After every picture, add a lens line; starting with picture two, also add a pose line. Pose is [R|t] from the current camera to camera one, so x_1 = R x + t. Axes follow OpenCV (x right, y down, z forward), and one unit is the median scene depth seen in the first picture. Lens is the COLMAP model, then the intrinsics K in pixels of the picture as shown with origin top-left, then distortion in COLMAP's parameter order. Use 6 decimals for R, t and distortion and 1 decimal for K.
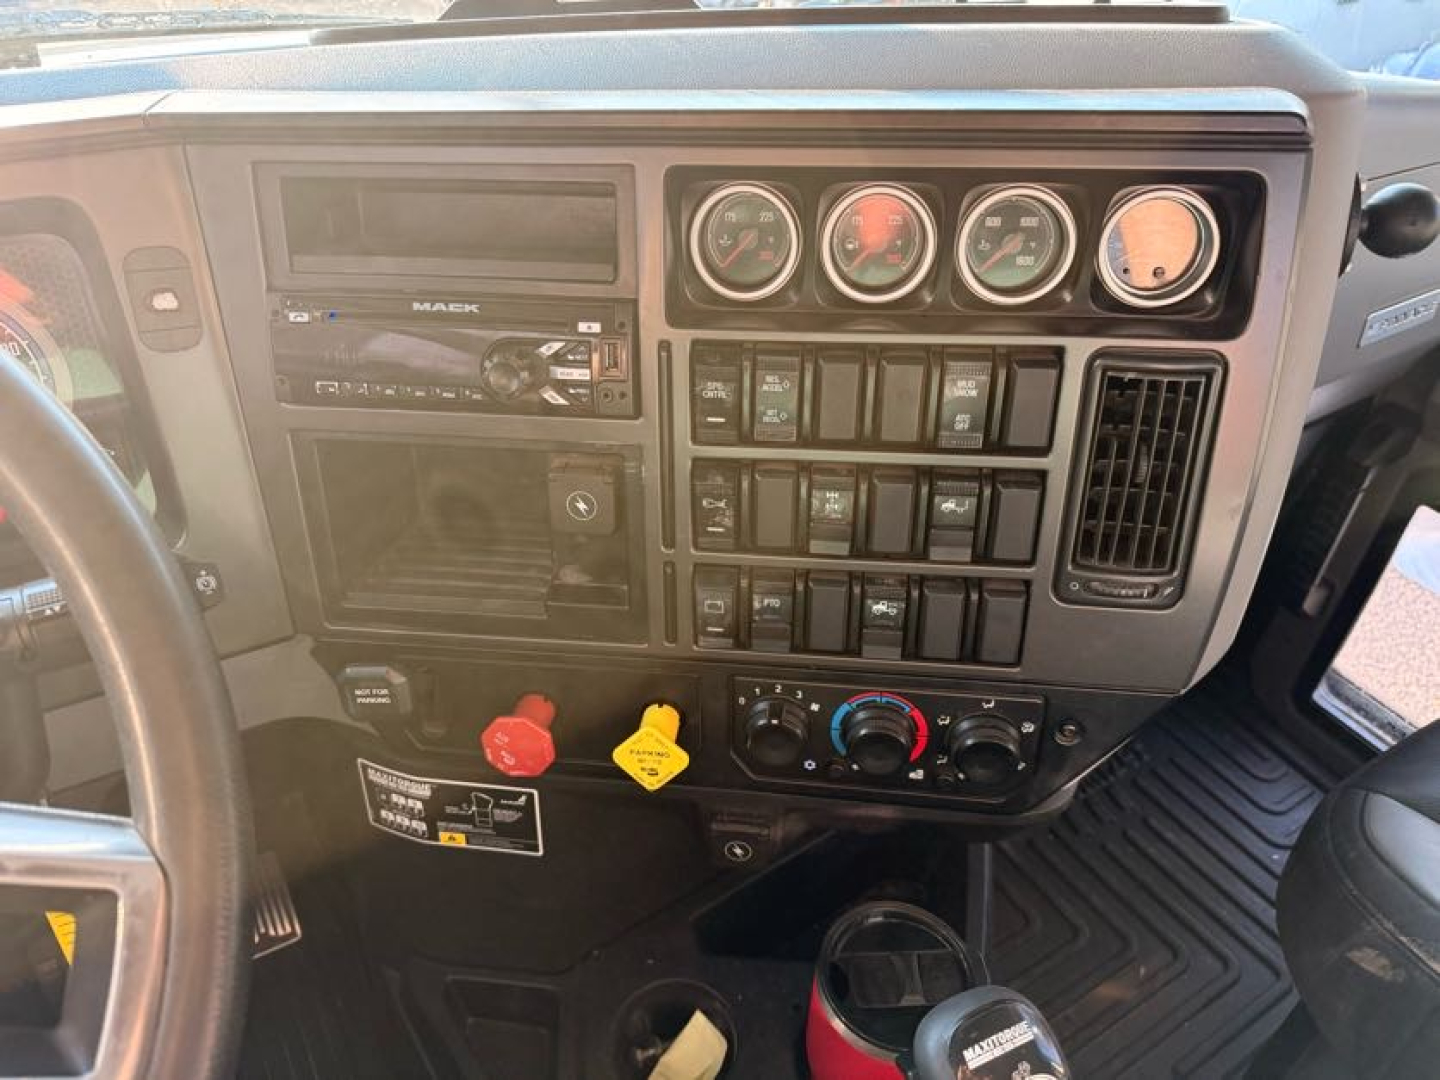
lens RADIAL K [[1135.1, 0, 720.0], [0, 1135.1, 540.0], [0, 0, 1]] dist [-0.010647, -0.008434]
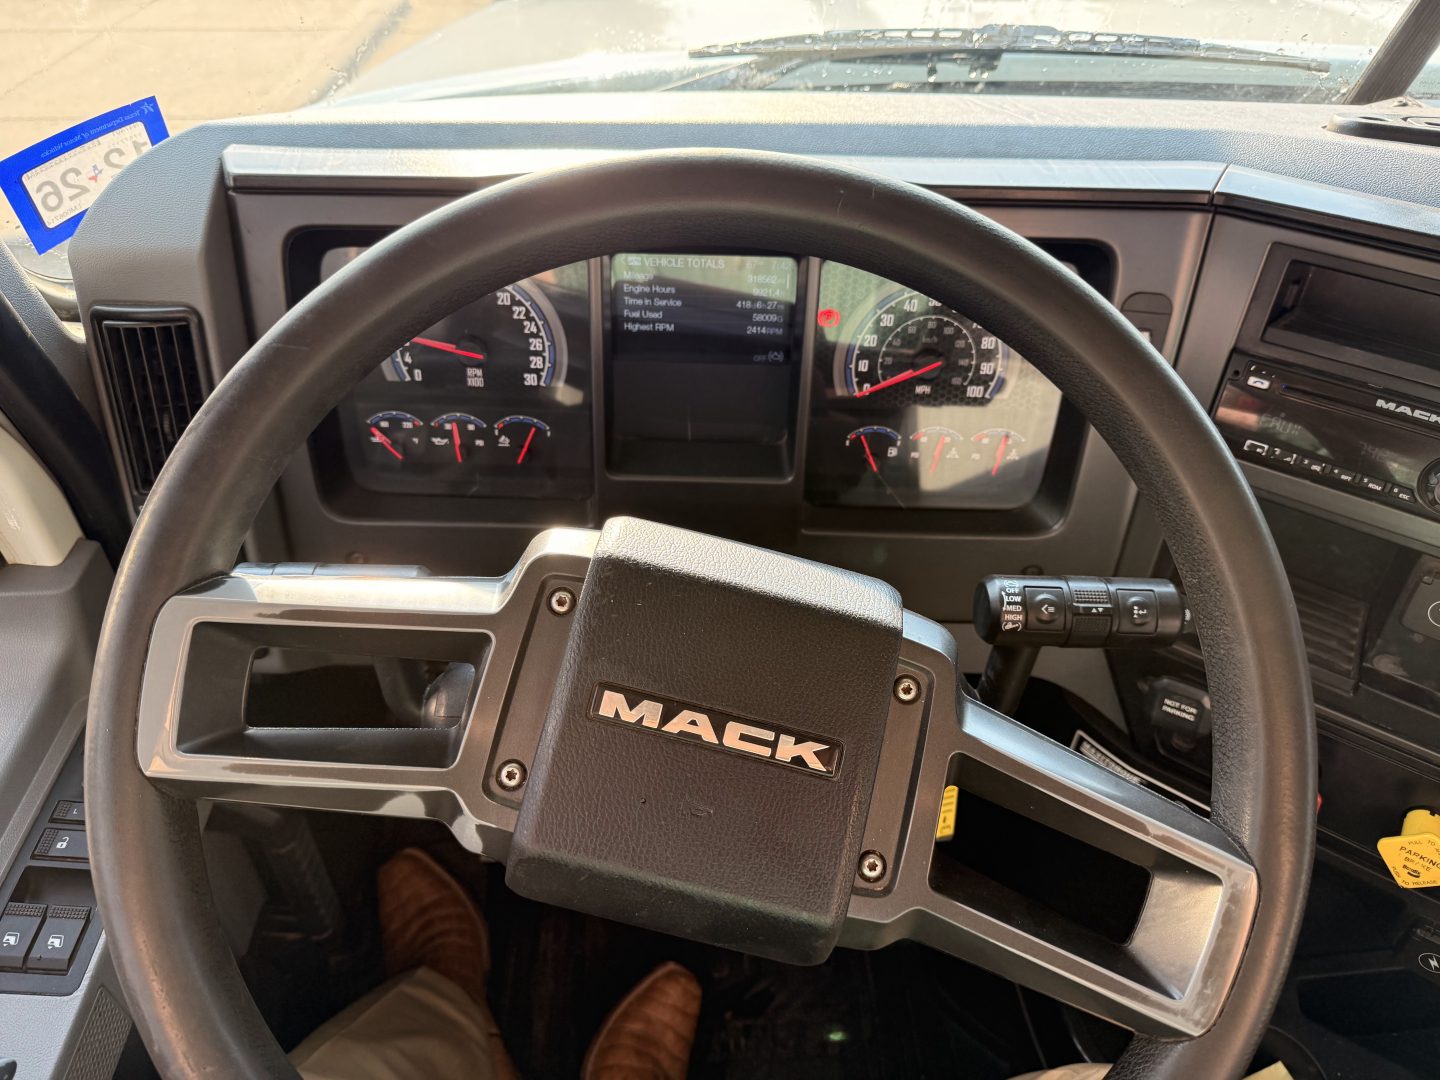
lens RADIAL K [[1116.1, 0, 720.0], [0, 1116.1, 540.0], [0, 0, 1]] dist [0.012409, 0.004885]
pose [[0.864223, 0.319430, -0.388694, -0.345894], [-0.293036, 0.947602, 0.127205, -0.033255], [0.408960, 0.003968, 0.912544, -0.226946]]
